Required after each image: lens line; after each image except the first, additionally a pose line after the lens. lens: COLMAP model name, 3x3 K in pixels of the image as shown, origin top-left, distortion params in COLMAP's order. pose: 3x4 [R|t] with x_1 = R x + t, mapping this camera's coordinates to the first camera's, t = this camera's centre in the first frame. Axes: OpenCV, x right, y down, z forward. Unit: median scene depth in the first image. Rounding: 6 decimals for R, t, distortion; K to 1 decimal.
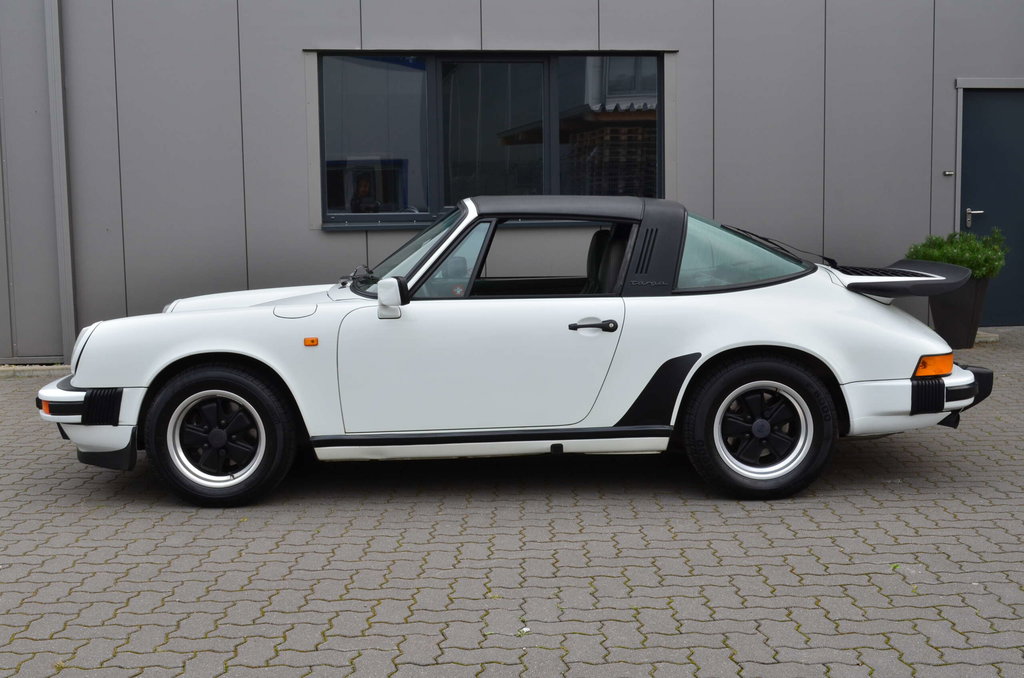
lens RADIAL K [[1237.3, 0, 512.0], [0, 1237.3, 339.0], [0, 0, 1]] dist [-0.001617, -0.006562]
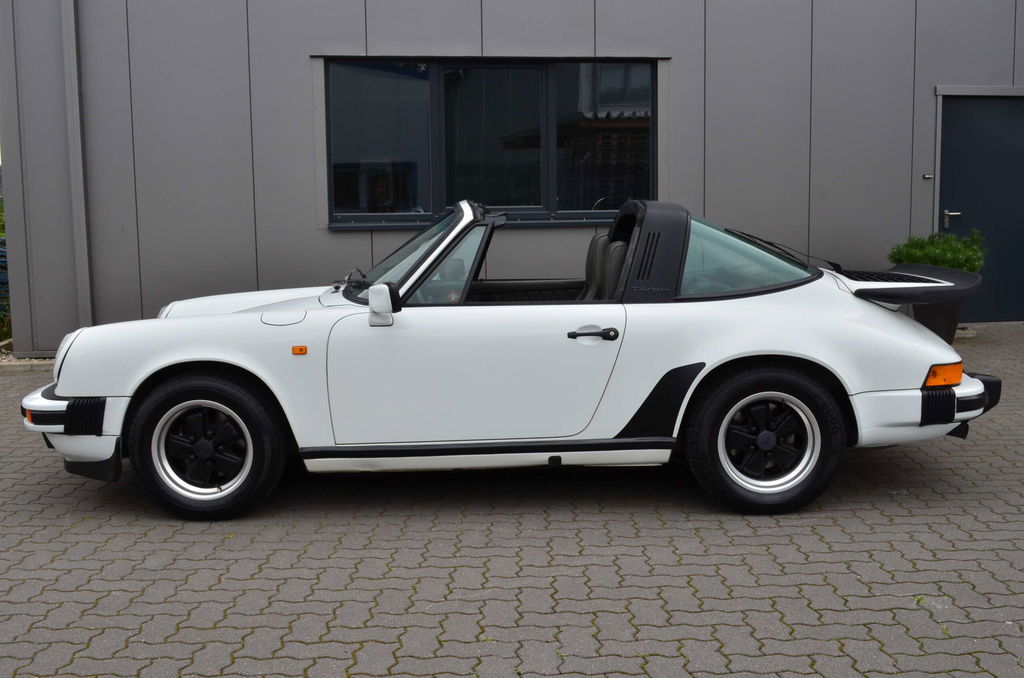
lens RADIAL K [[1054.6, 0, 512.0], [0, 1054.6, 339.0], [0, 0, 1]] dist [-0.018500, -0.023838]
pose [[0.999998, 0.001971, -0.000836, 0.003095], [-0.001954, 0.999784, 0.020681, -0.023579], [0.000877, -0.020680, 0.999786, 0.180398]]
